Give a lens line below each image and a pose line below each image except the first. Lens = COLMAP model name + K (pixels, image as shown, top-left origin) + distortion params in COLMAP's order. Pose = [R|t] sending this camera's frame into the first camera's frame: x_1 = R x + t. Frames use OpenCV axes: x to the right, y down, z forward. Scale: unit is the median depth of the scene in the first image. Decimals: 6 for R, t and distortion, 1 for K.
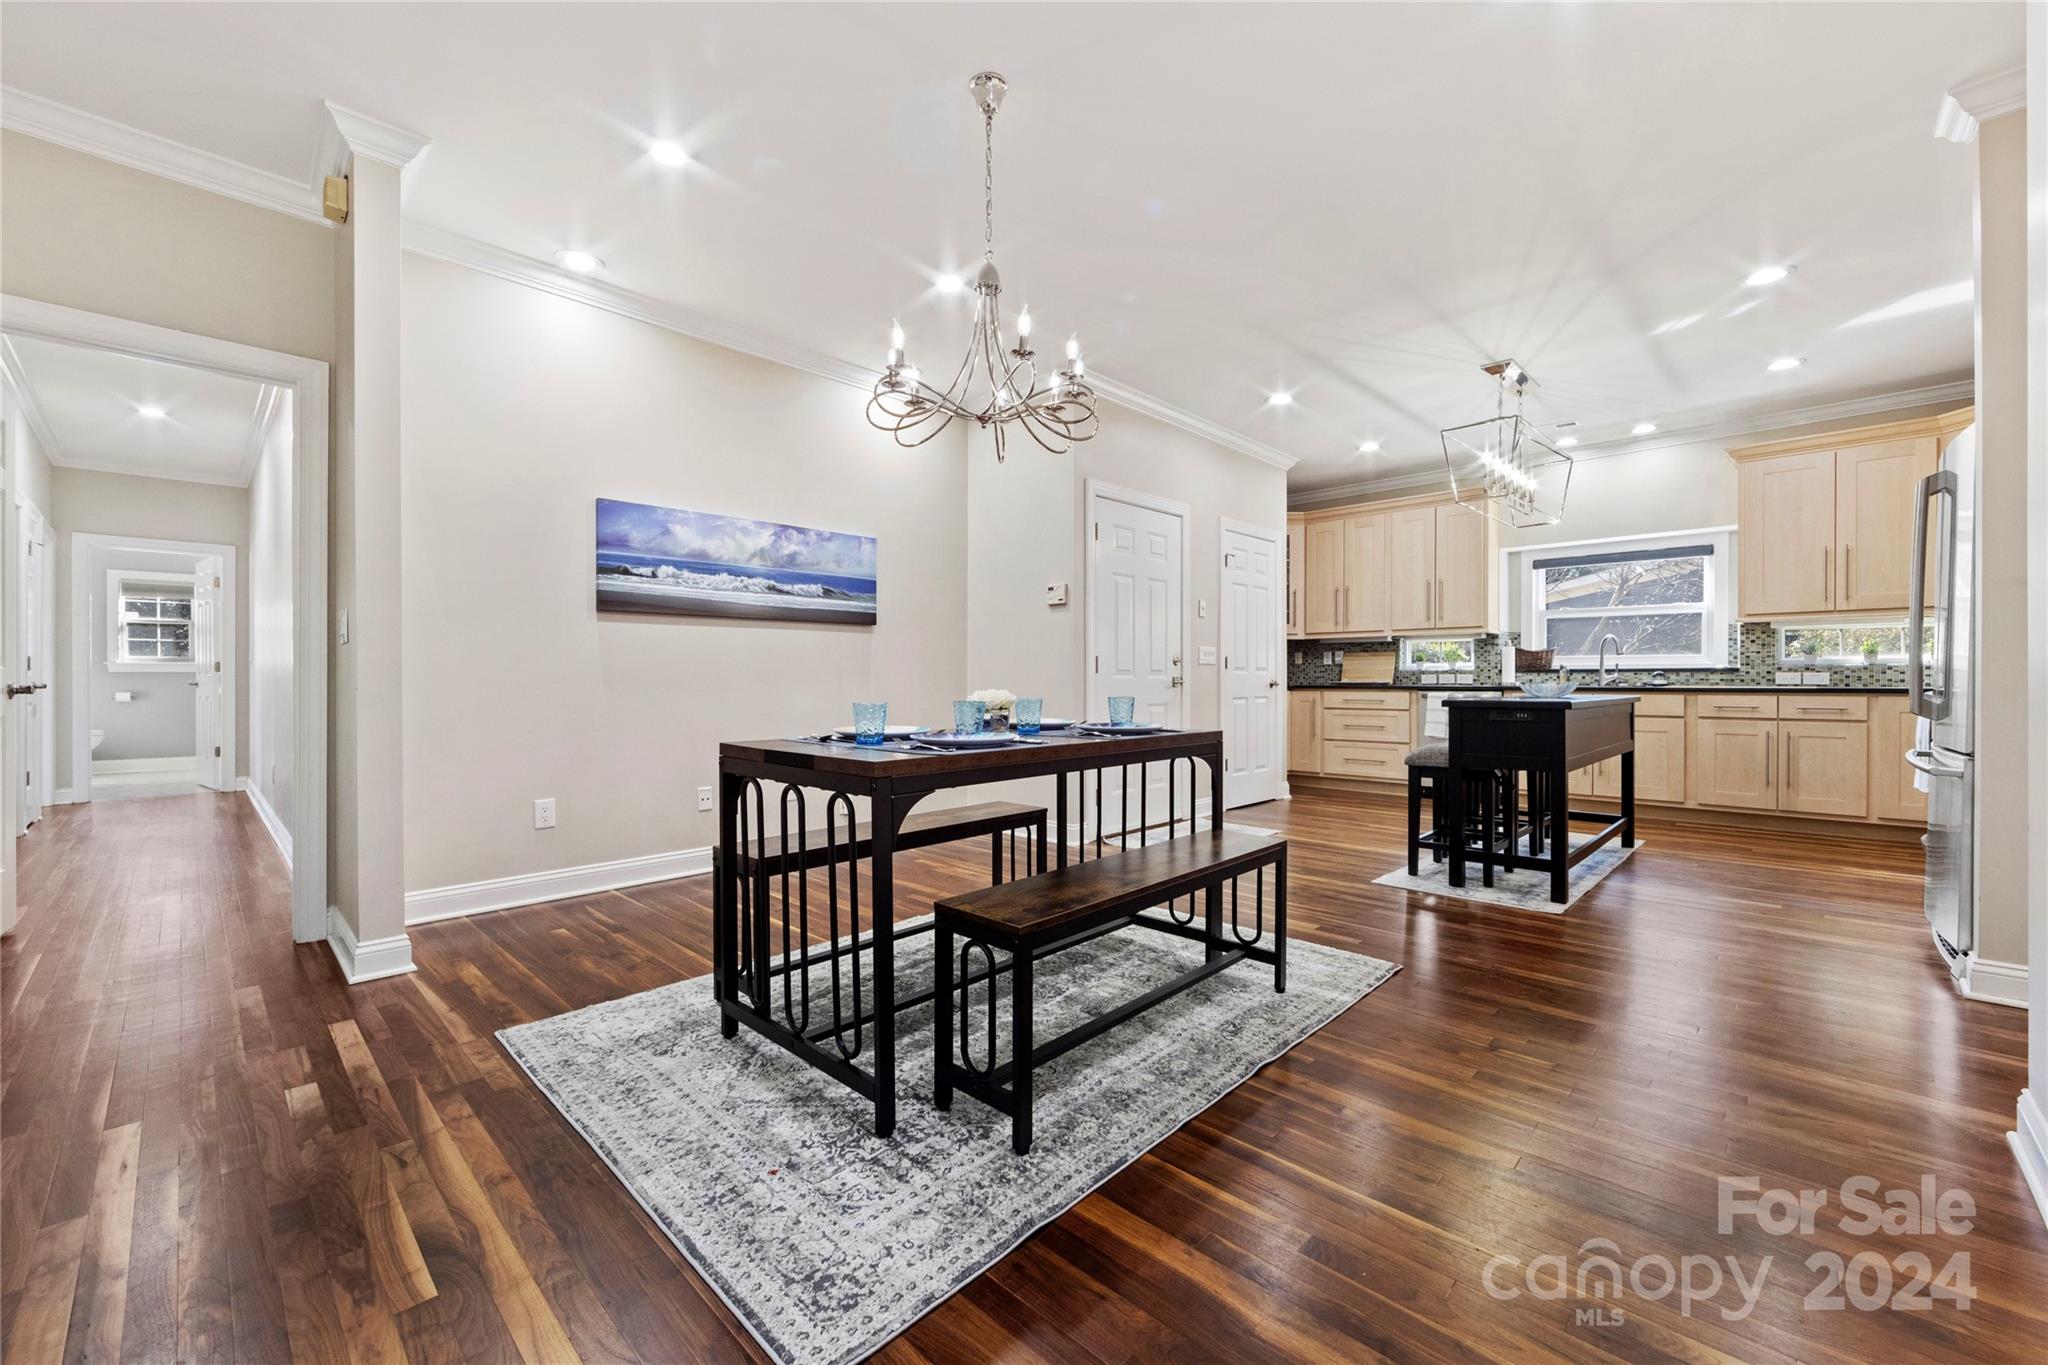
lens RADIAL K [[819.7, 0, 1017.0], [0, 819.7, 680.4], [0, 0, 1]] dist [-0.000673, -0.000644]
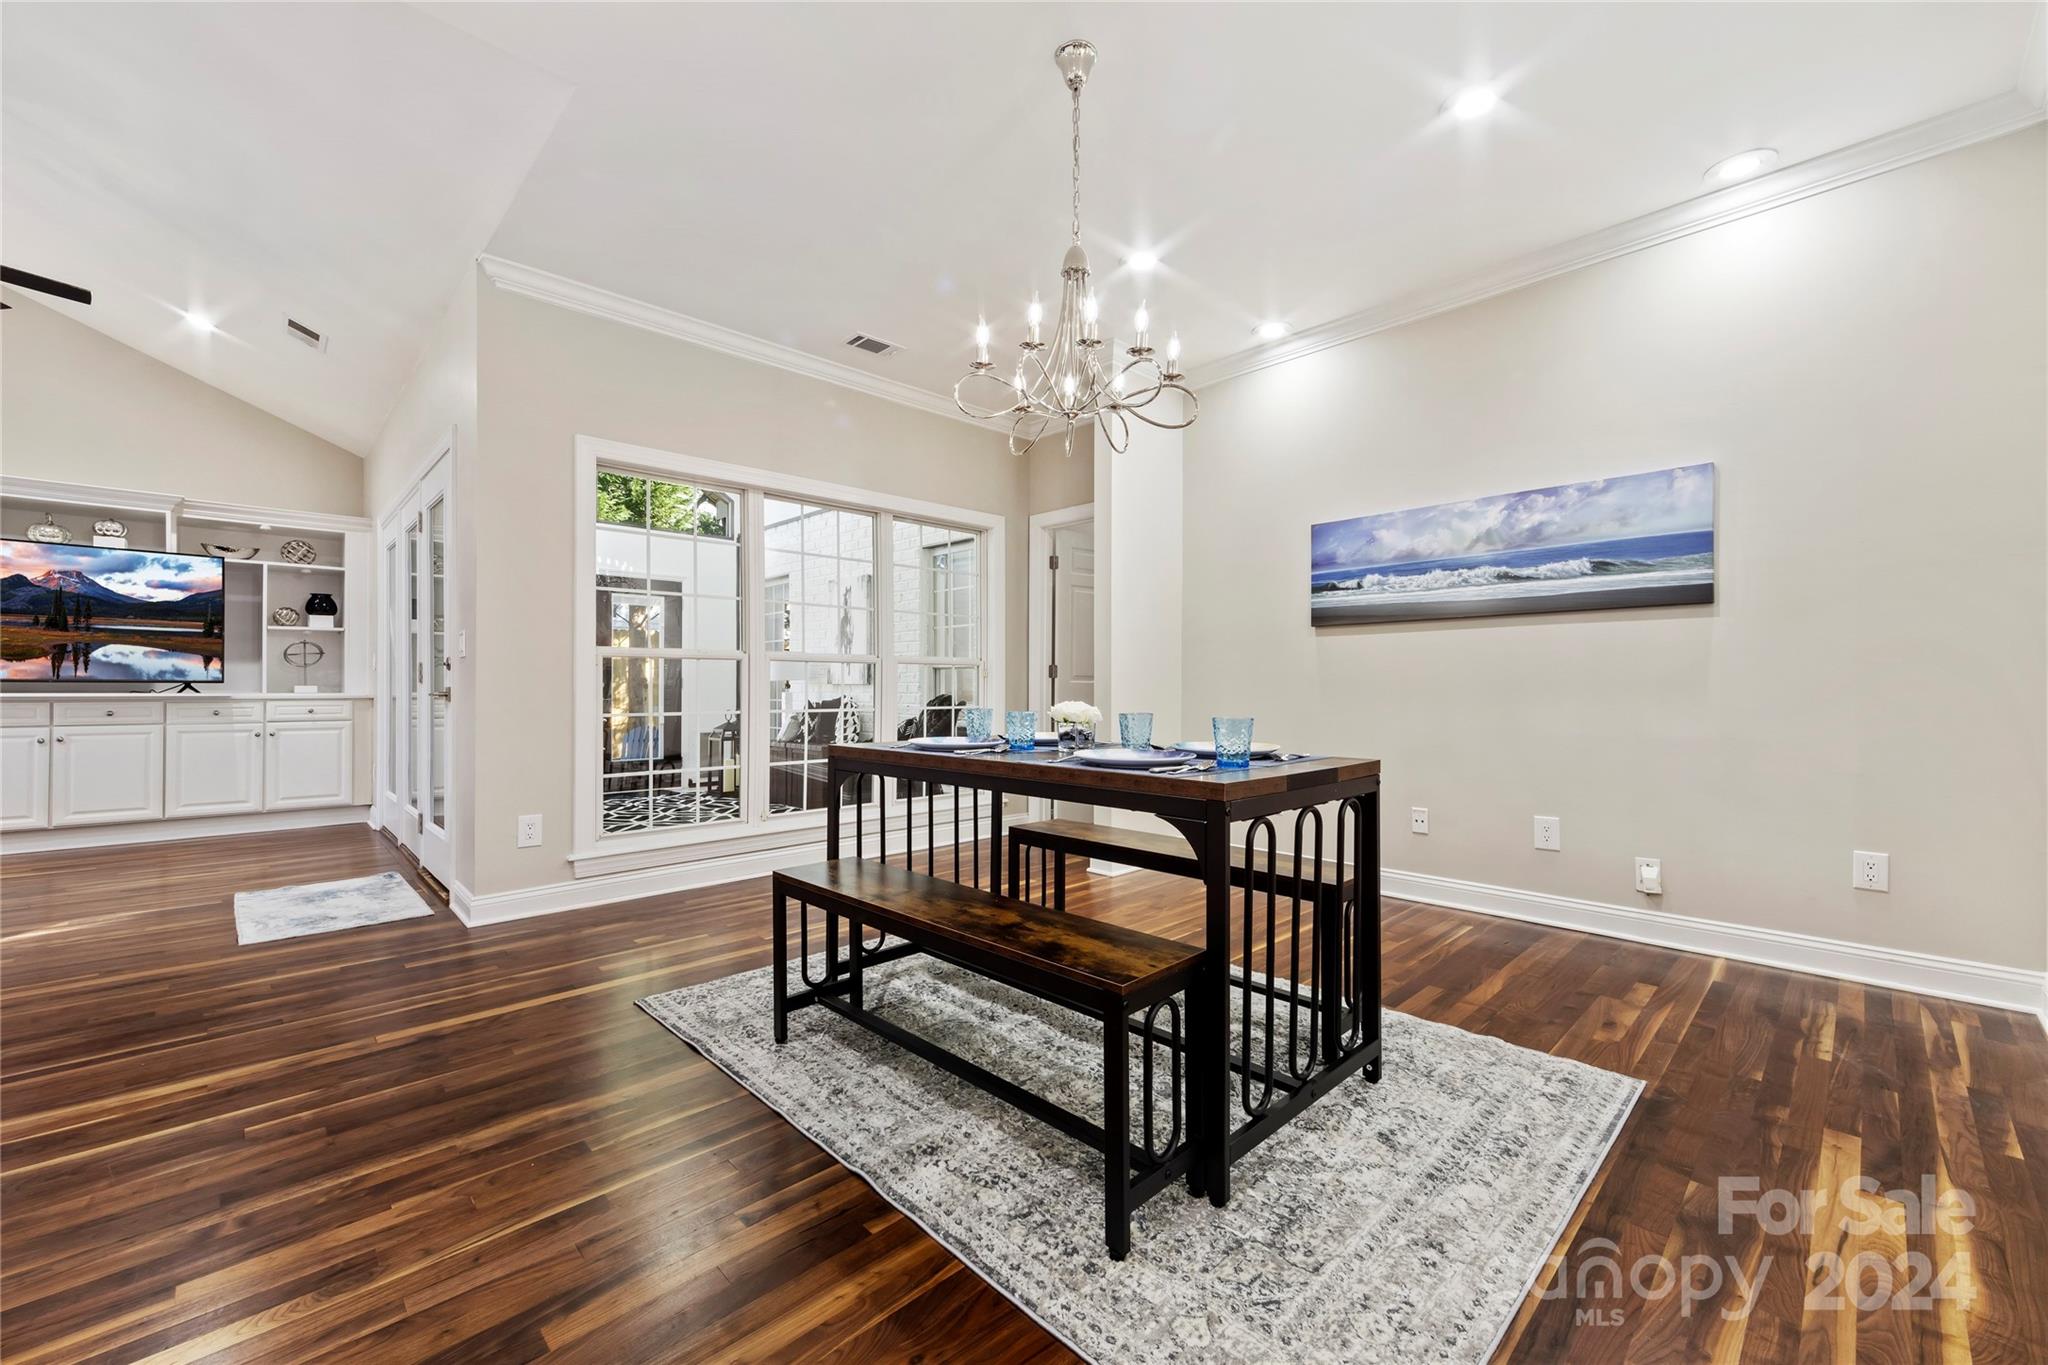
lens RADIAL K [[819.7, 0, 1016.2], [0, 819.7, 678.3], [0, 0, 1]] dist [-0.000673, -0.000644]
pose [[-0.025883, -0.012652, -0.999585, 0.559504], [-0.002098, 0.999918, -0.012602, -0.001585], [0.999663, 0.001771, -0.025907, 0.593043]]
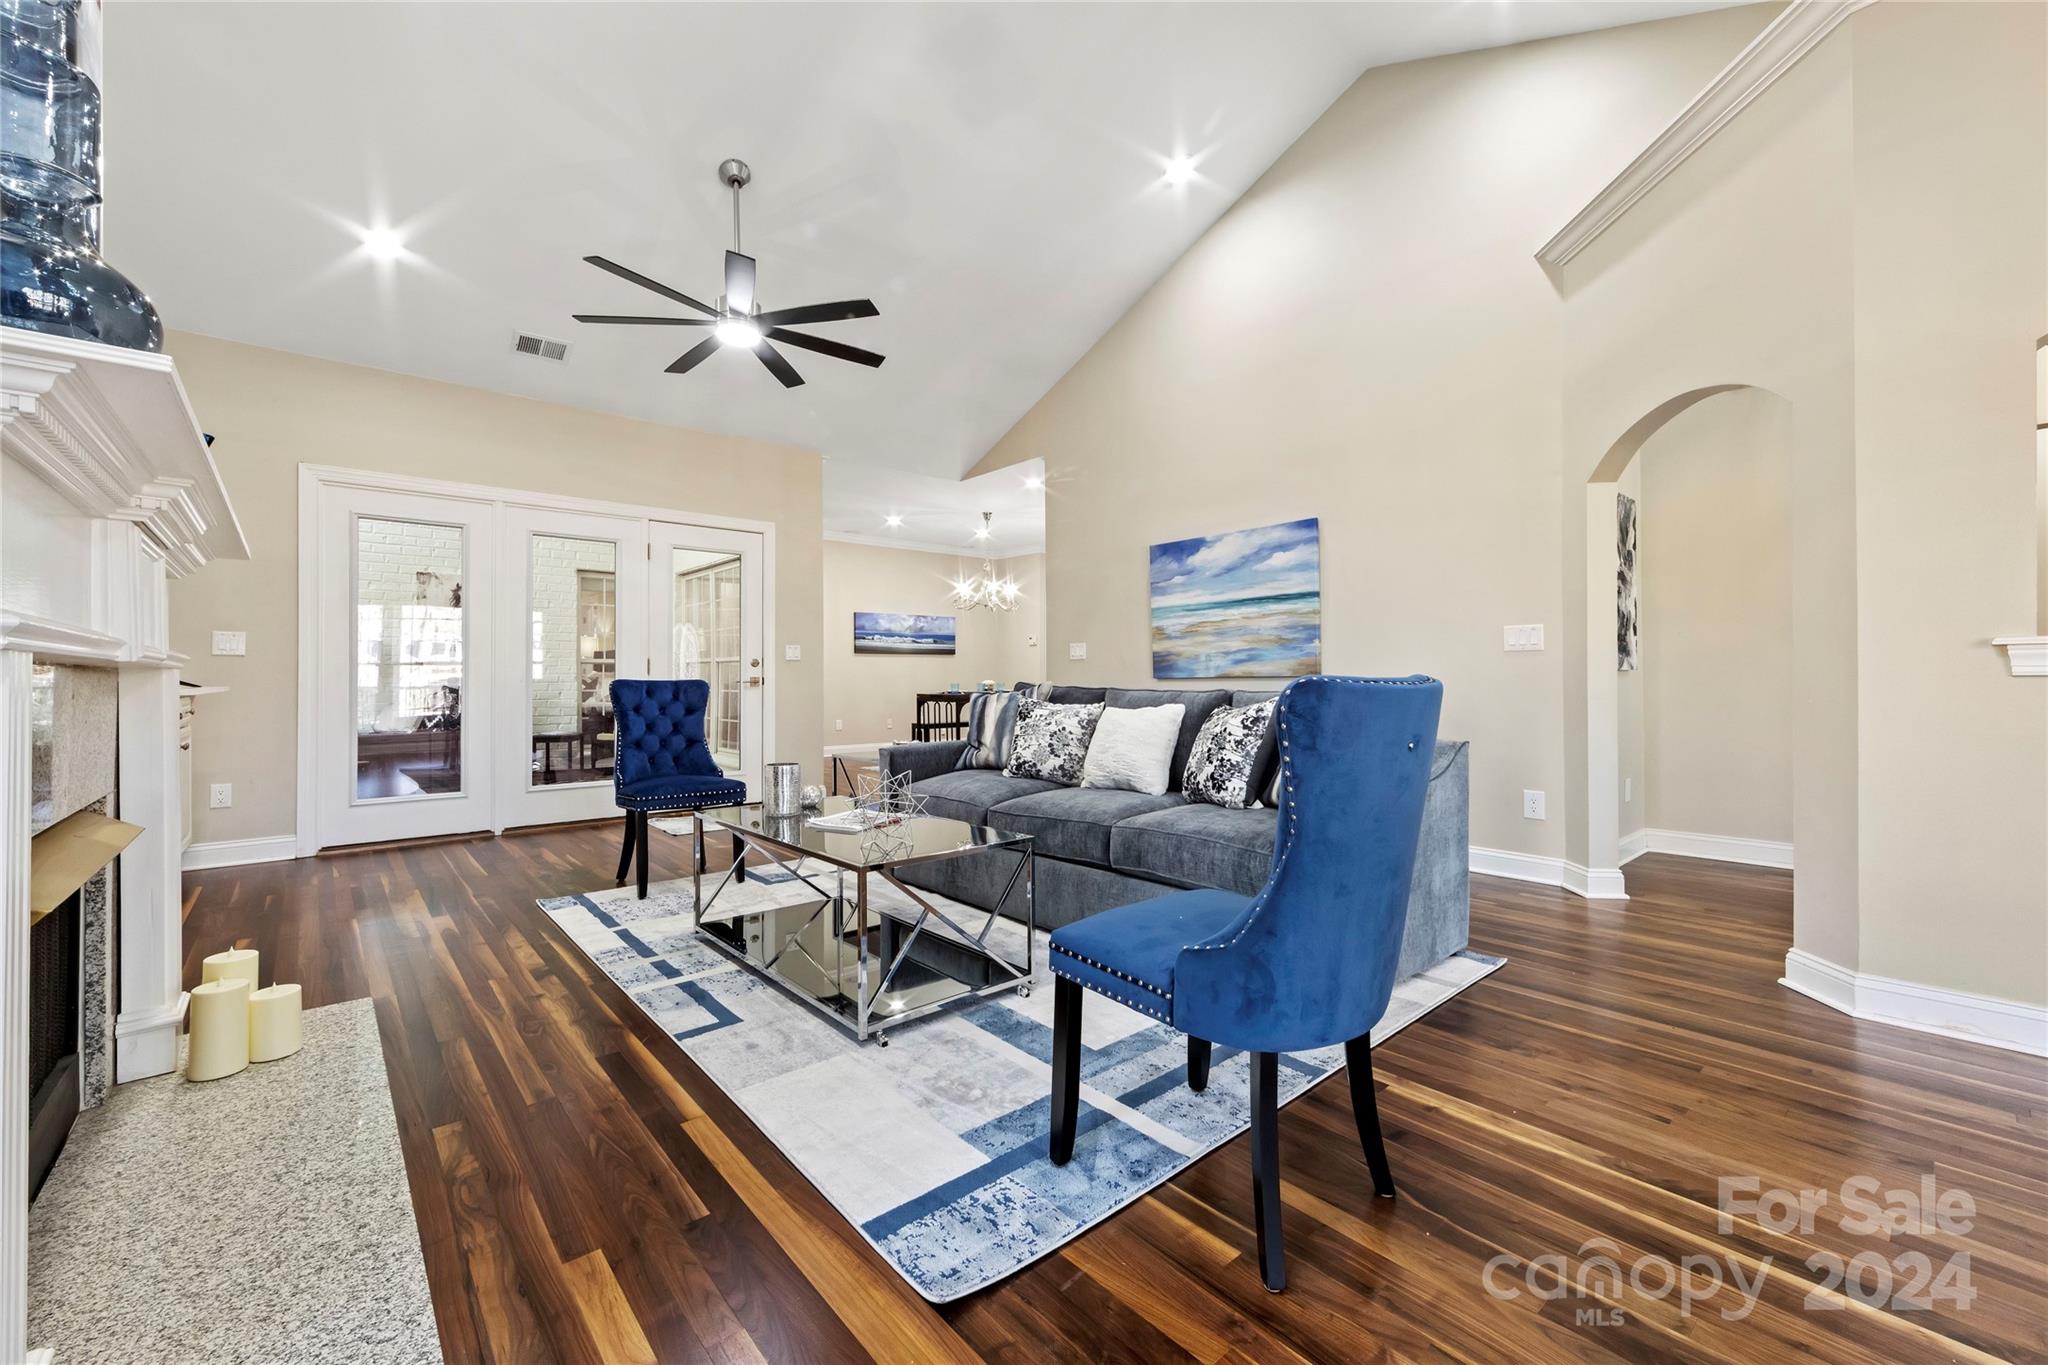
lens RADIAL K [[819.7, 0, 1031.6], [0, 819.7, 691.0], [0, 0, 1]] dist [-0.000673, -0.000644]
pose [[0.997835, 0.002574, -0.065723, 0.240159], [-0.001572, 0.999882, 0.015282, -0.000776], [0.065755, -0.015145, 0.997721, -1.587191]]
